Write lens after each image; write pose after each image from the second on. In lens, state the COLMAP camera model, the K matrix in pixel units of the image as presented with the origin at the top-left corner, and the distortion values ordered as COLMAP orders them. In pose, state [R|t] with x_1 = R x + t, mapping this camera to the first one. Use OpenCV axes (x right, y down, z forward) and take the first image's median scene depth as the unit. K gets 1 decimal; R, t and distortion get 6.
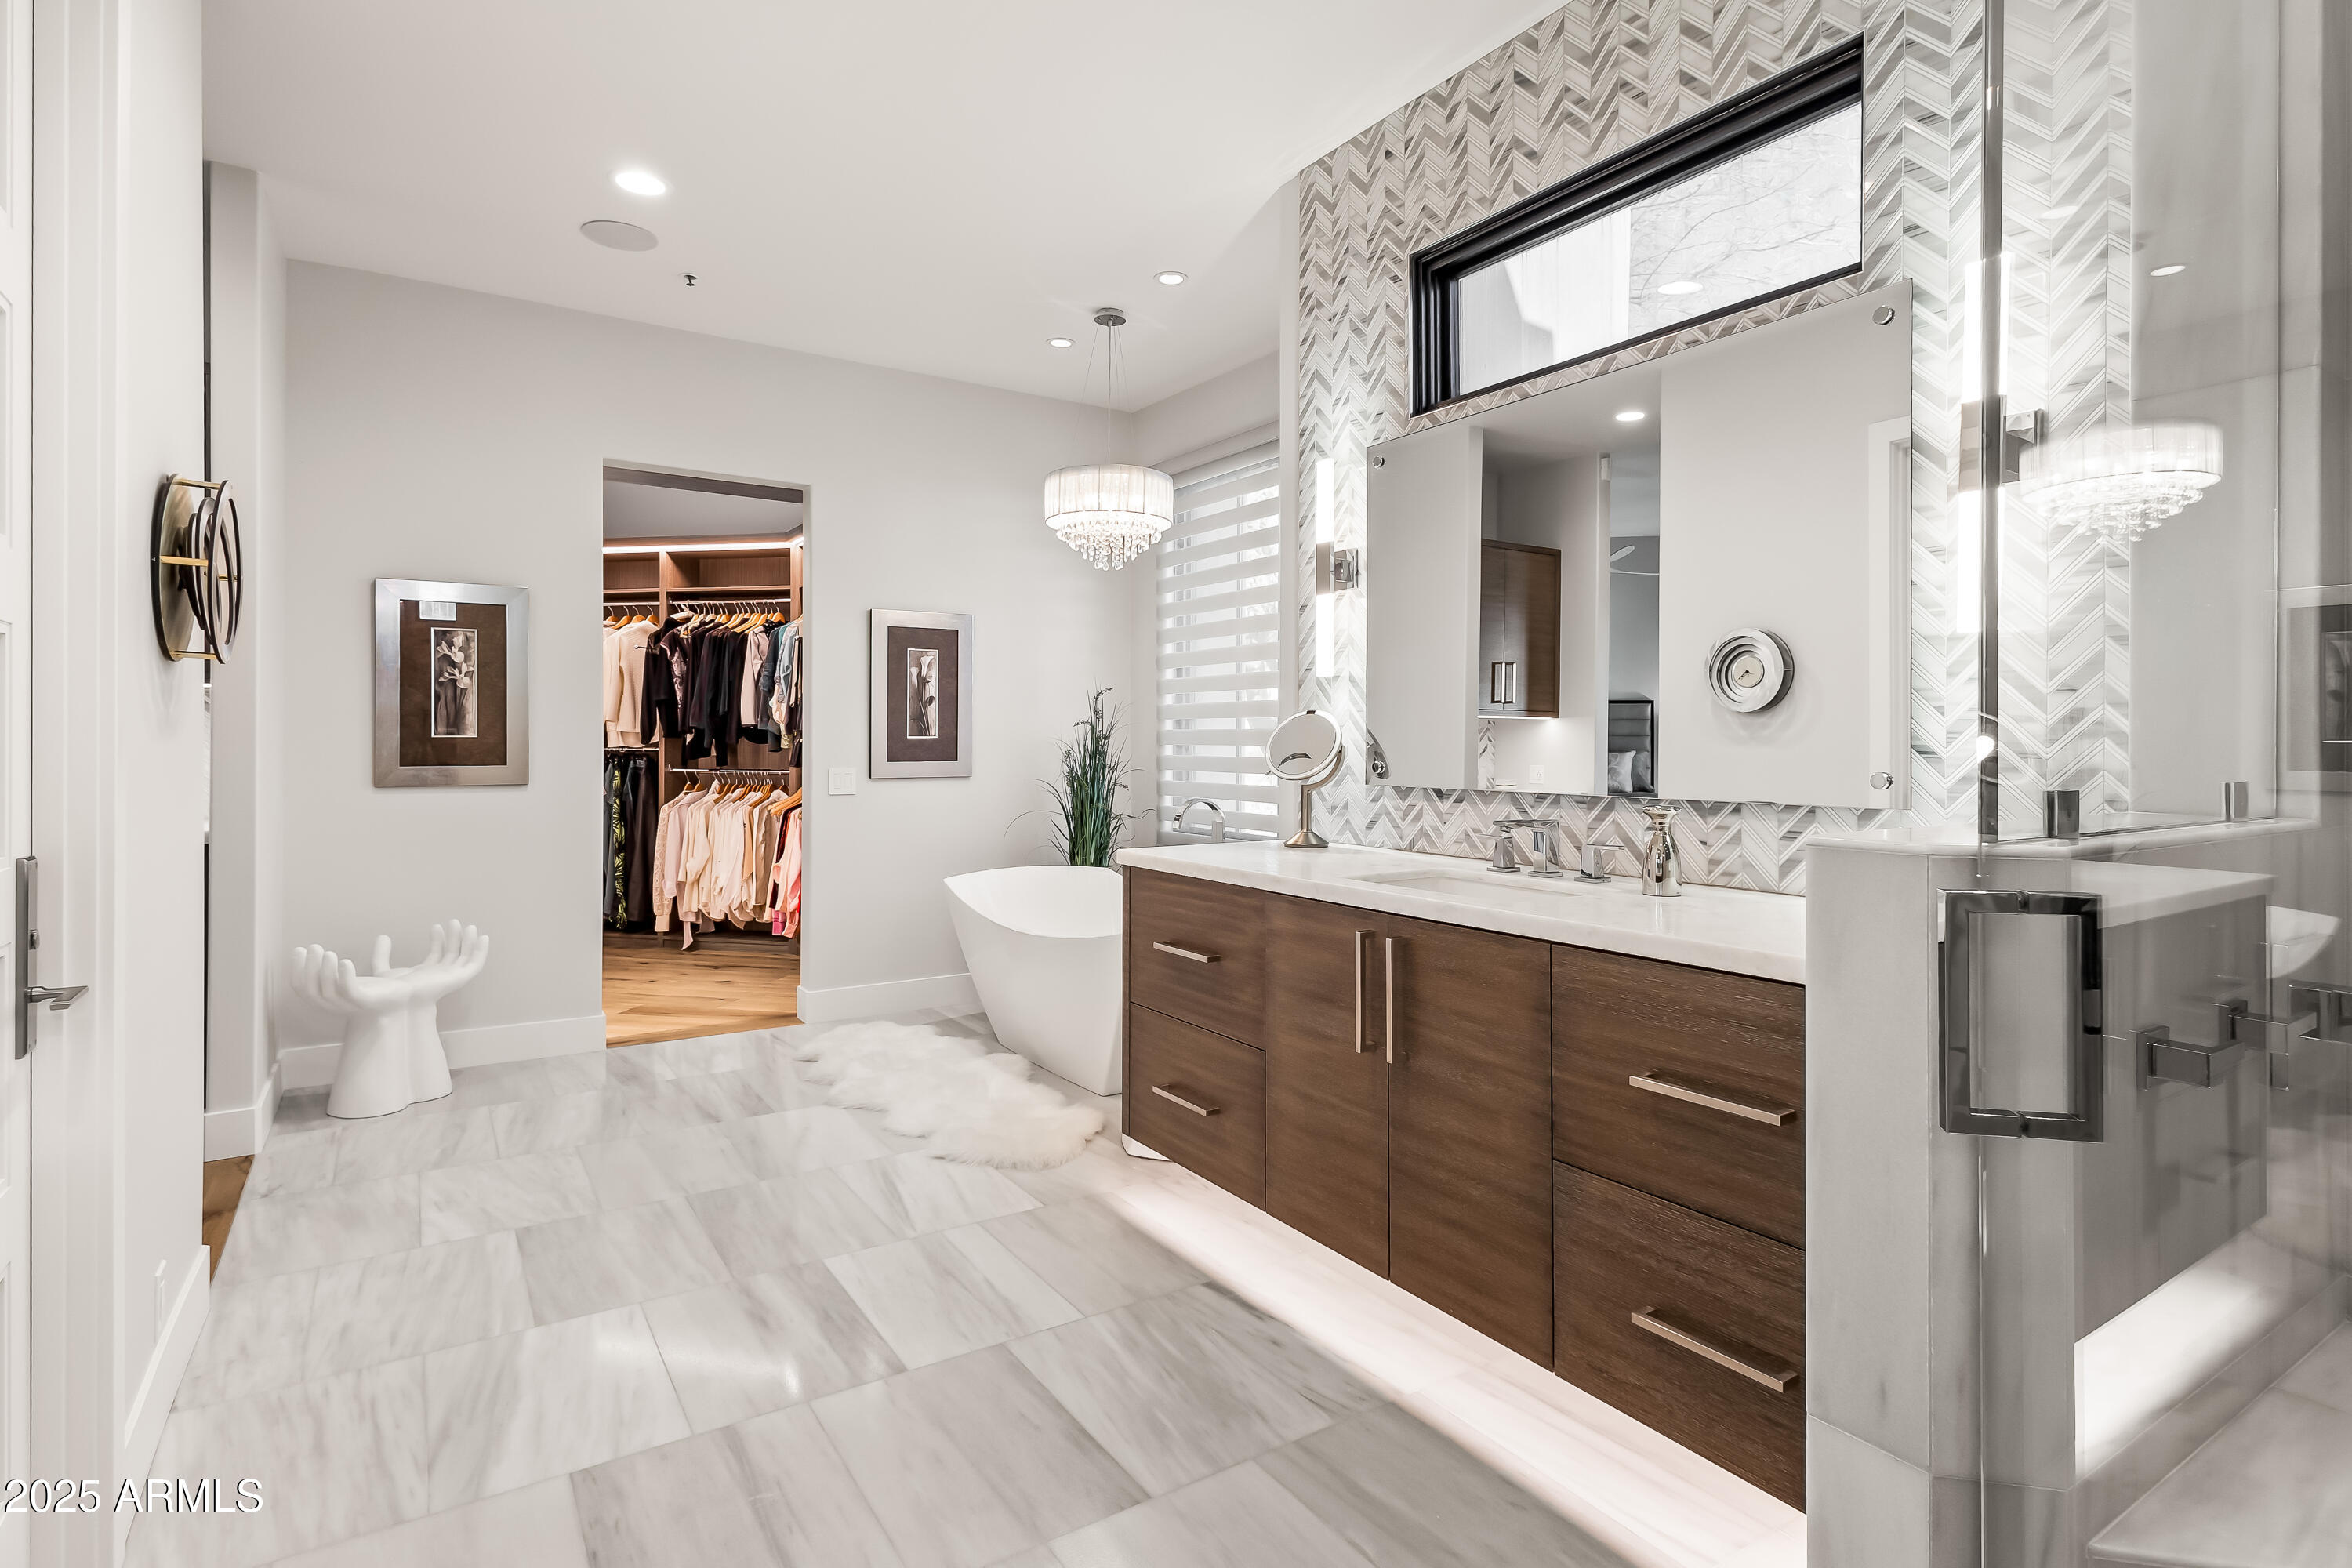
lens RADIAL K [[1122.8, 0, 1071.2], [0, 1122.8, 742.5], [0, 0, 1]] dist [0.003535, 0.000203]
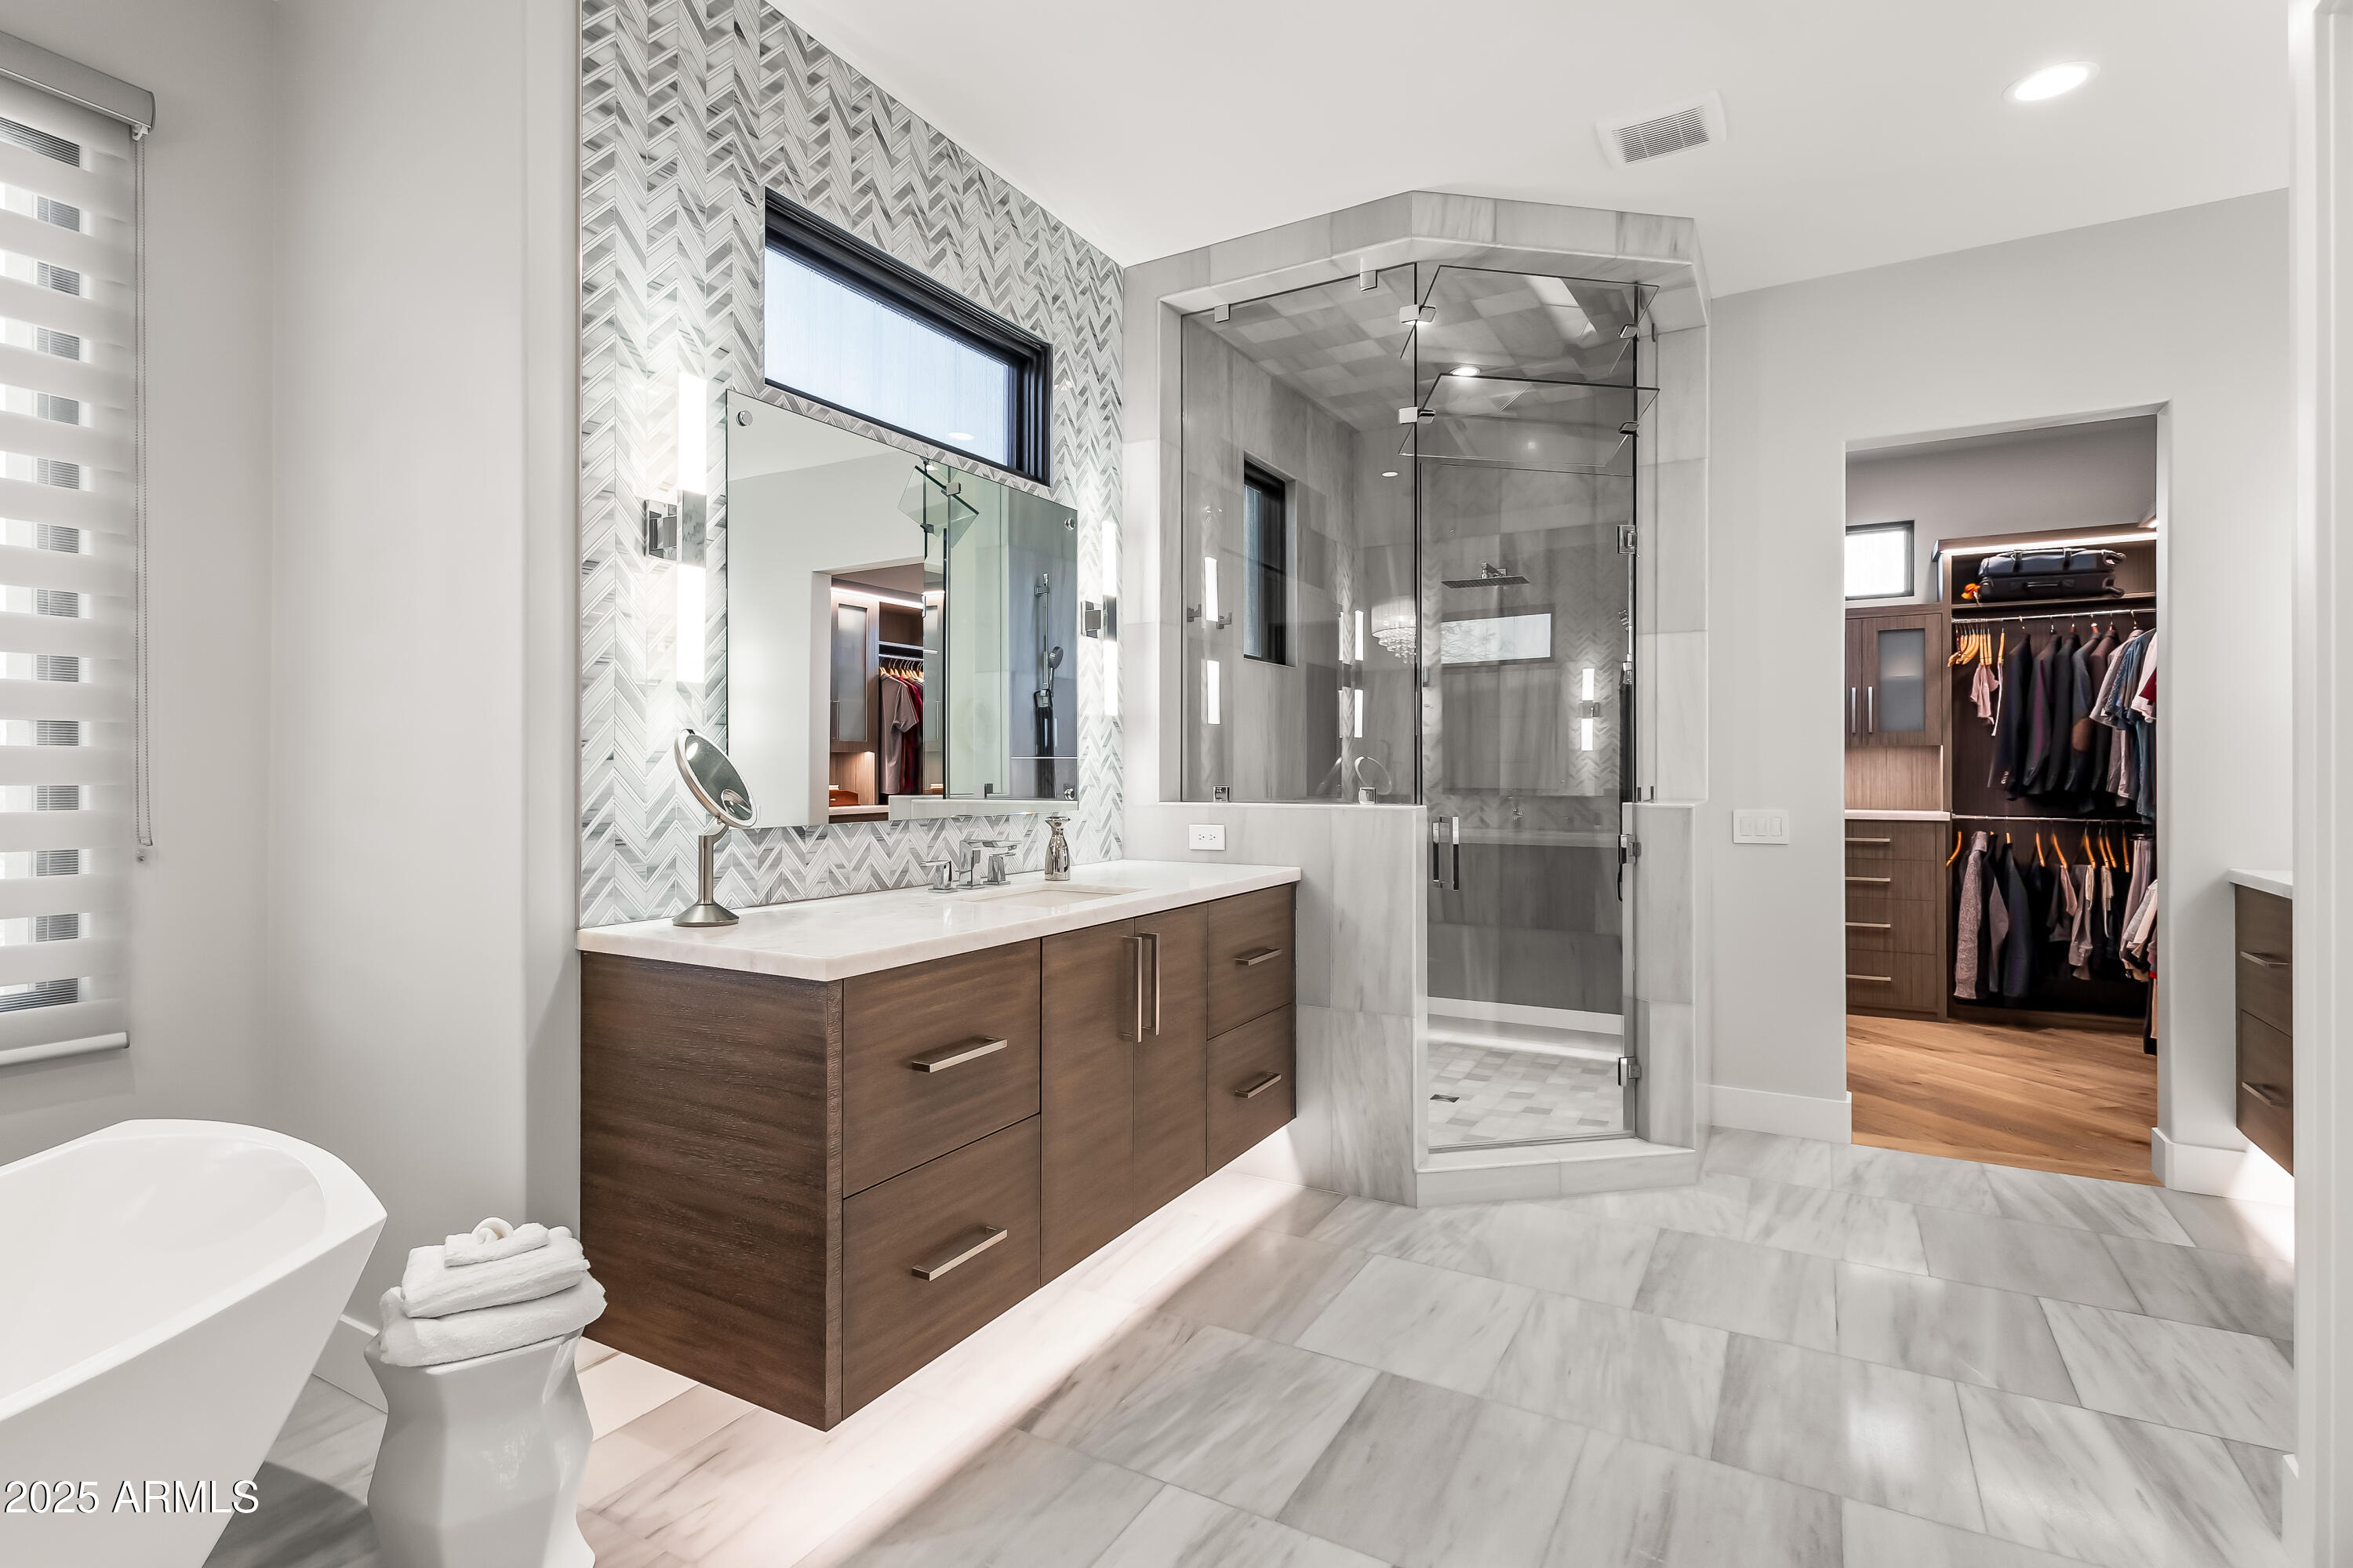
lens RADIAL K [[1123.3, 0, 1170.7], [0, 1123.3, 772.5], [0, 0, 1]] dist [0.003535, 0.000203]
pose [[-0.496380, -0.005255, 0.868089, -0.596776], [-0.000435, 0.999983, 0.005804, -0.006610], [-0.868105, 0.002503, -0.496374, 1.207830]]
